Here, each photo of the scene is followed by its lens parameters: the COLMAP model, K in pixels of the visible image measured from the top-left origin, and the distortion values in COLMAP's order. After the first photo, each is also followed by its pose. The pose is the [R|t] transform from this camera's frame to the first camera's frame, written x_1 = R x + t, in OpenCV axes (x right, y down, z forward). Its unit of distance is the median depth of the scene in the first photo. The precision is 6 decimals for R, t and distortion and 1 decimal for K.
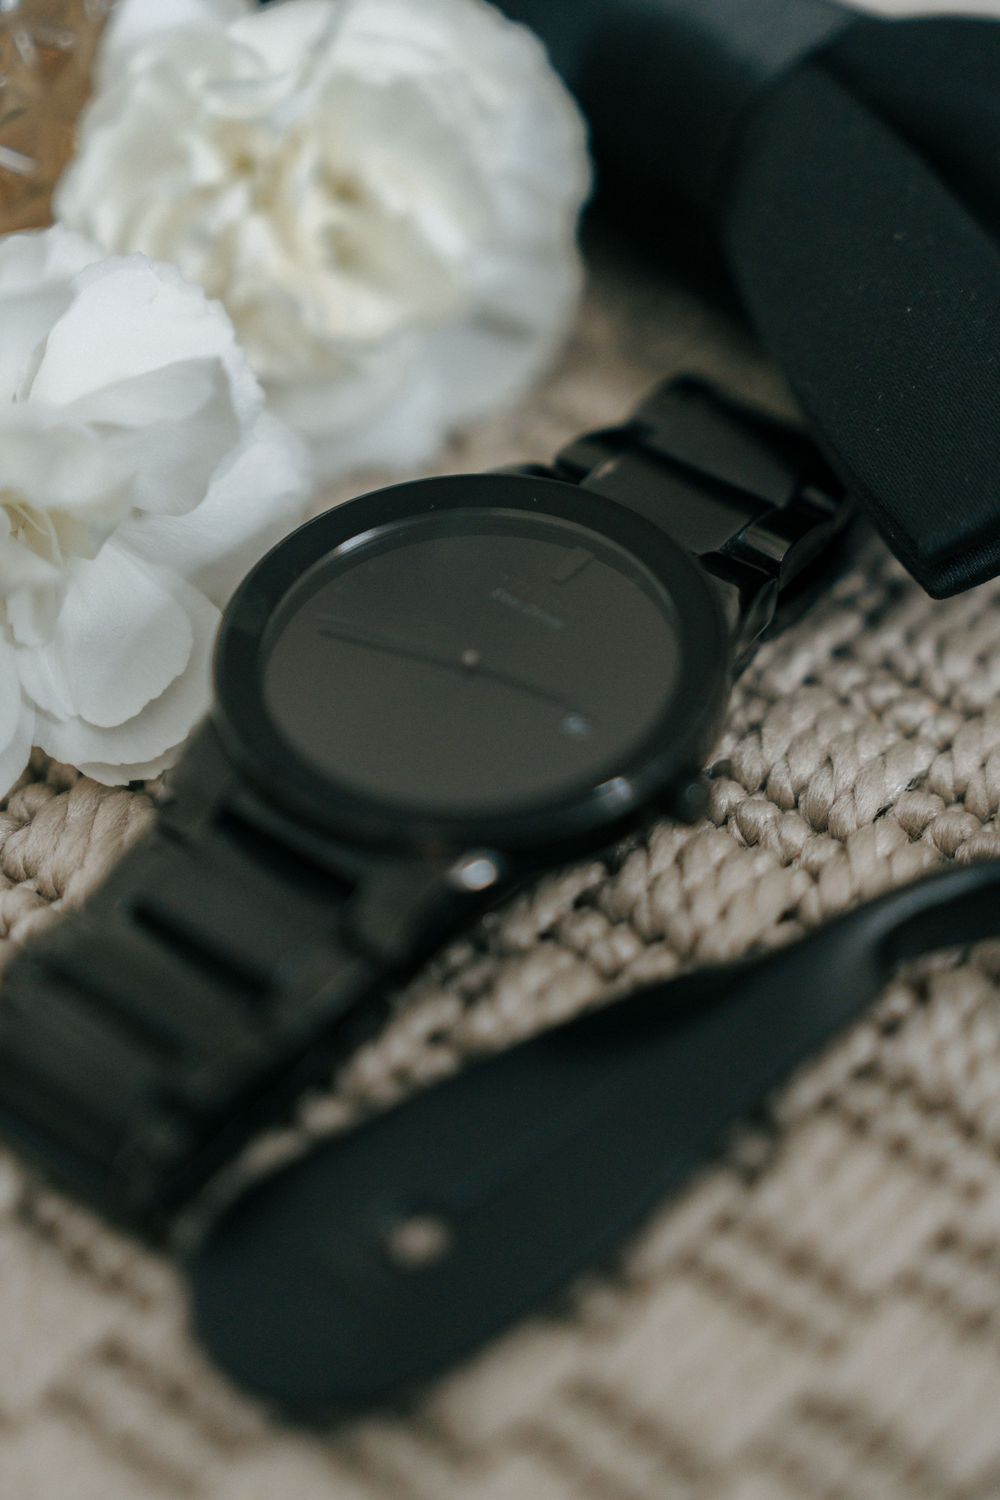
lens RADIAL K [[3085.5, 0, 500.0], [0, 3085.5, 750.0], [0, 0, 1]] dist [0.039539, -0.302003]
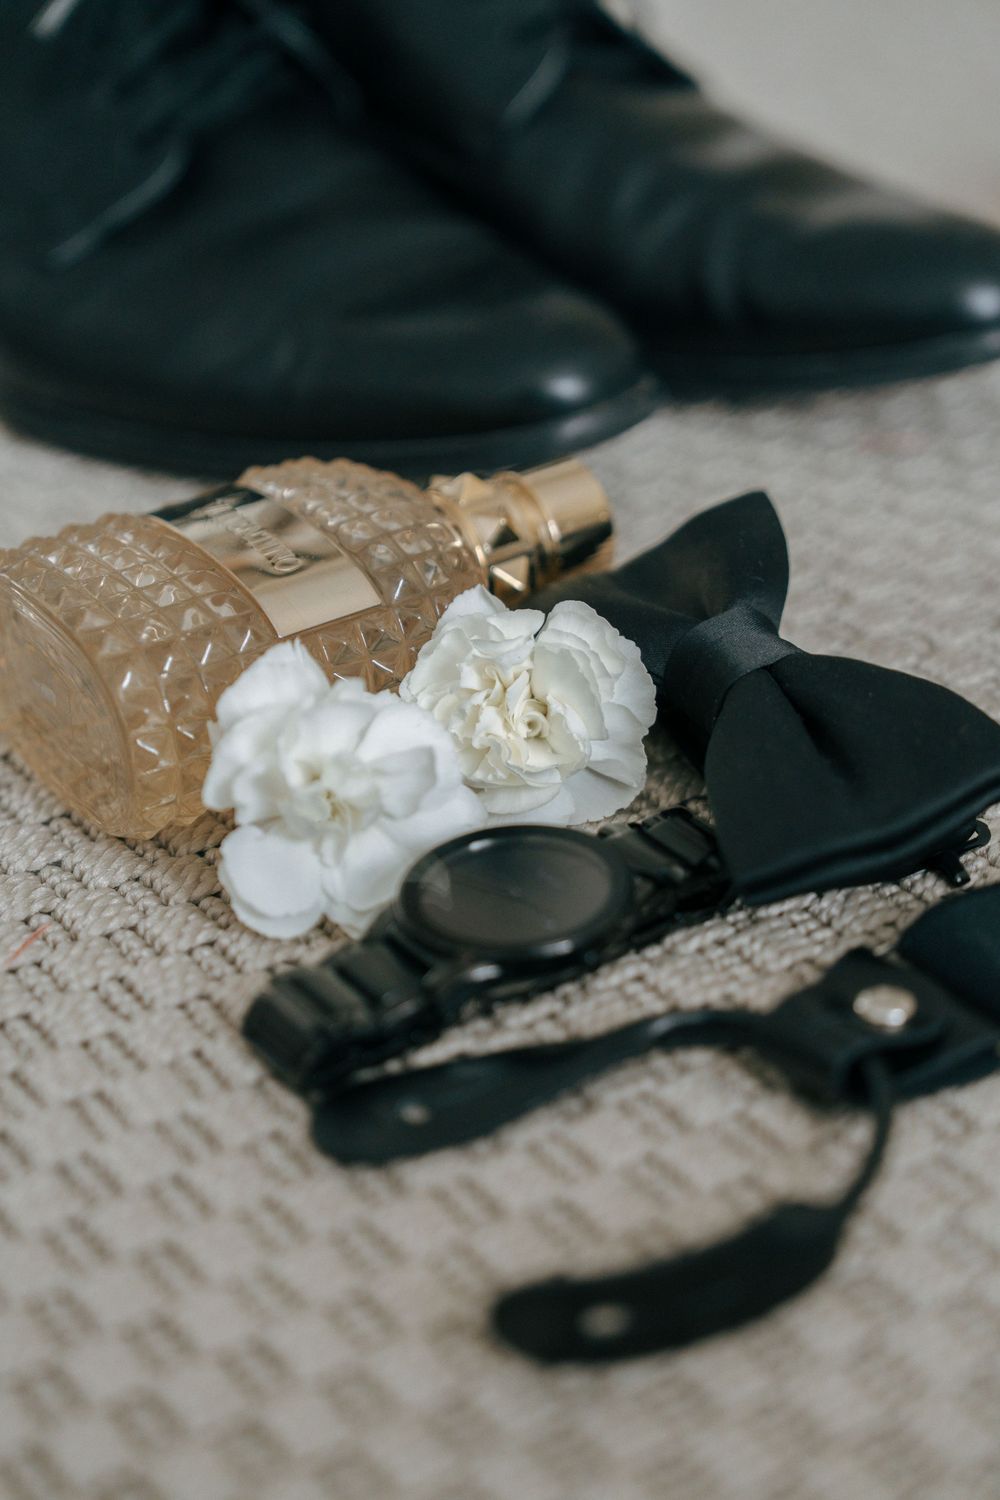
lens RADIAL K [[3085.5, 0, 500.0], [0, 3085.5, 750.0], [0, 0, 1]] dist [0.039539, -0.302003]
pose [[0.956717, 0.128570, -0.261080, 0.488081], [-0.192566, 0.952314, -0.236677, 0.356659], [0.218201, 0.276708, 0.935853, -0.966972]]
